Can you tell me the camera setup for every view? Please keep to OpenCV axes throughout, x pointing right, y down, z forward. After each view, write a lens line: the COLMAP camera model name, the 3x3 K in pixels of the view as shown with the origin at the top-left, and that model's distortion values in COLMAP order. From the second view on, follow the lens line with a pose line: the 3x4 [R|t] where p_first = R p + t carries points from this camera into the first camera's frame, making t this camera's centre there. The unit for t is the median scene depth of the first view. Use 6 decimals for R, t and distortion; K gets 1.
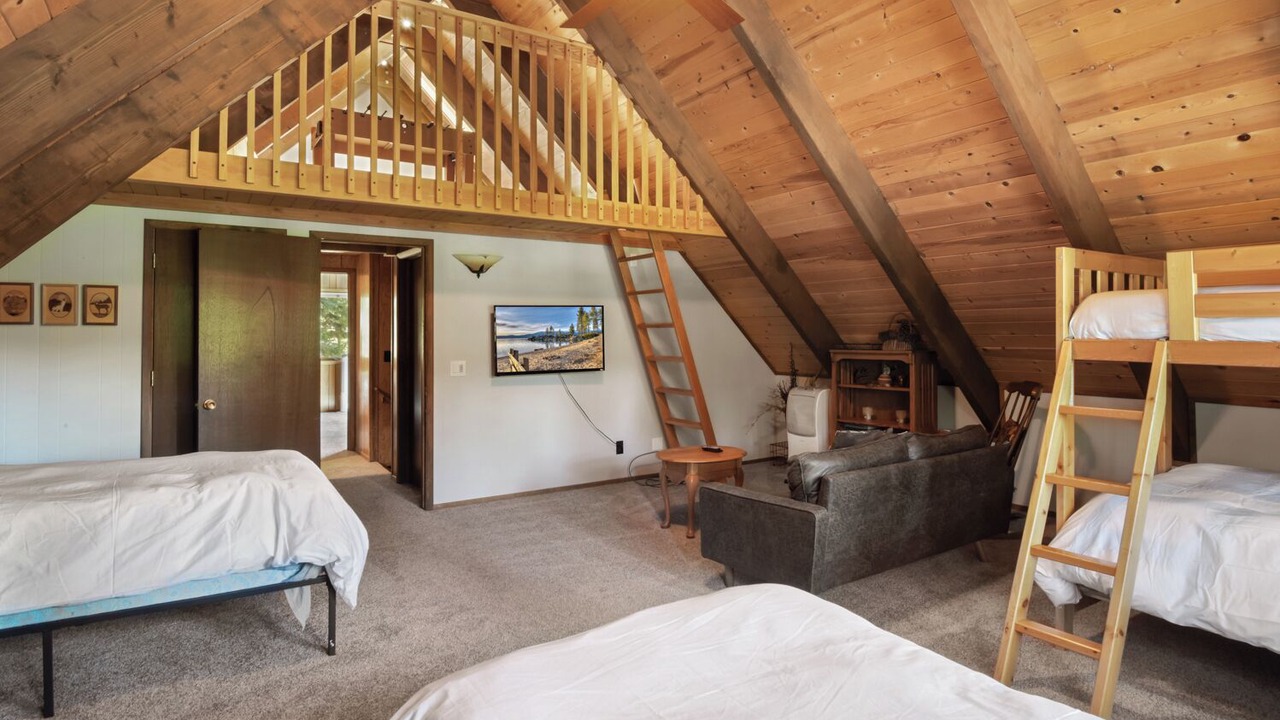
lens RADIAL K [[670.8, 0, 638.6], [0, 670.8, 347.4], [0, 0, 1]] dist [-0.000308, -0.000292]
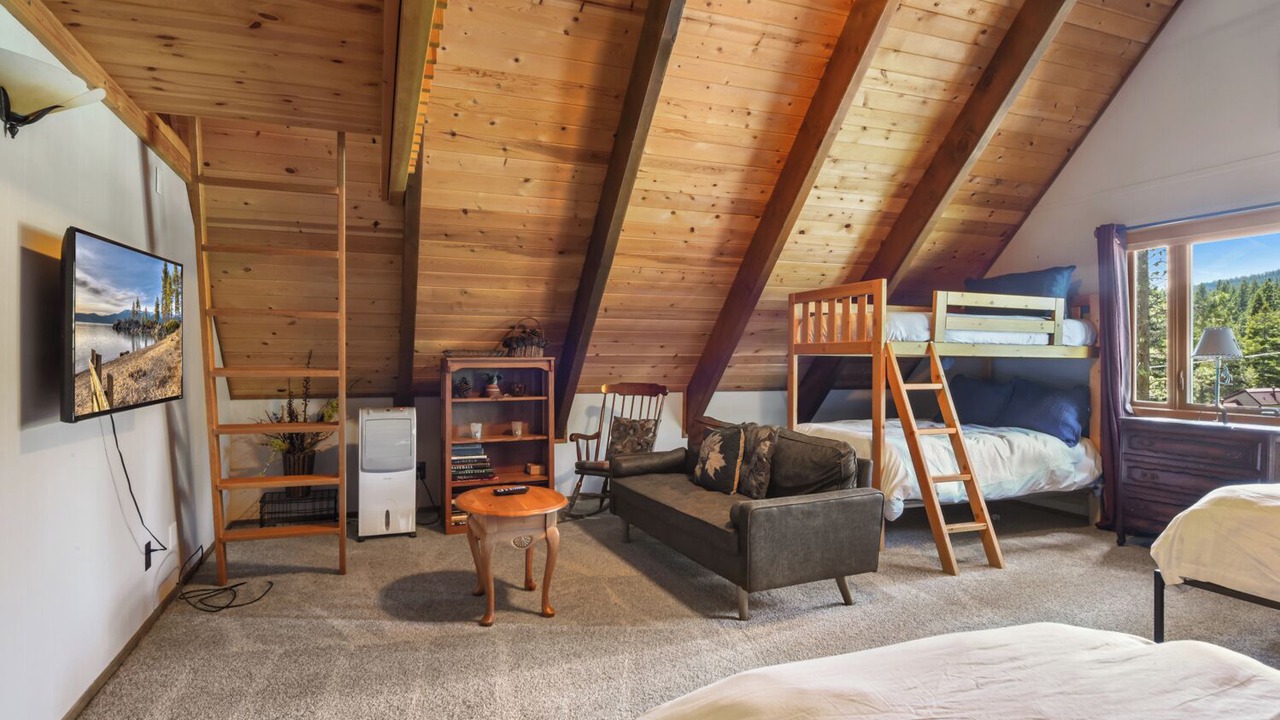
lens RADIAL K [[698.2, 0, 637.7], [0, 698.2, 368.0], [0, 0, 1]] dist [0.032301, 0.000186]
pose [[0.220432, -0.009756, 0.975353, -0.521506], [0.015695, 0.999856, 0.006454, 0.014893], [-0.975276, 0.013885, 0.220554, 0.619955]]
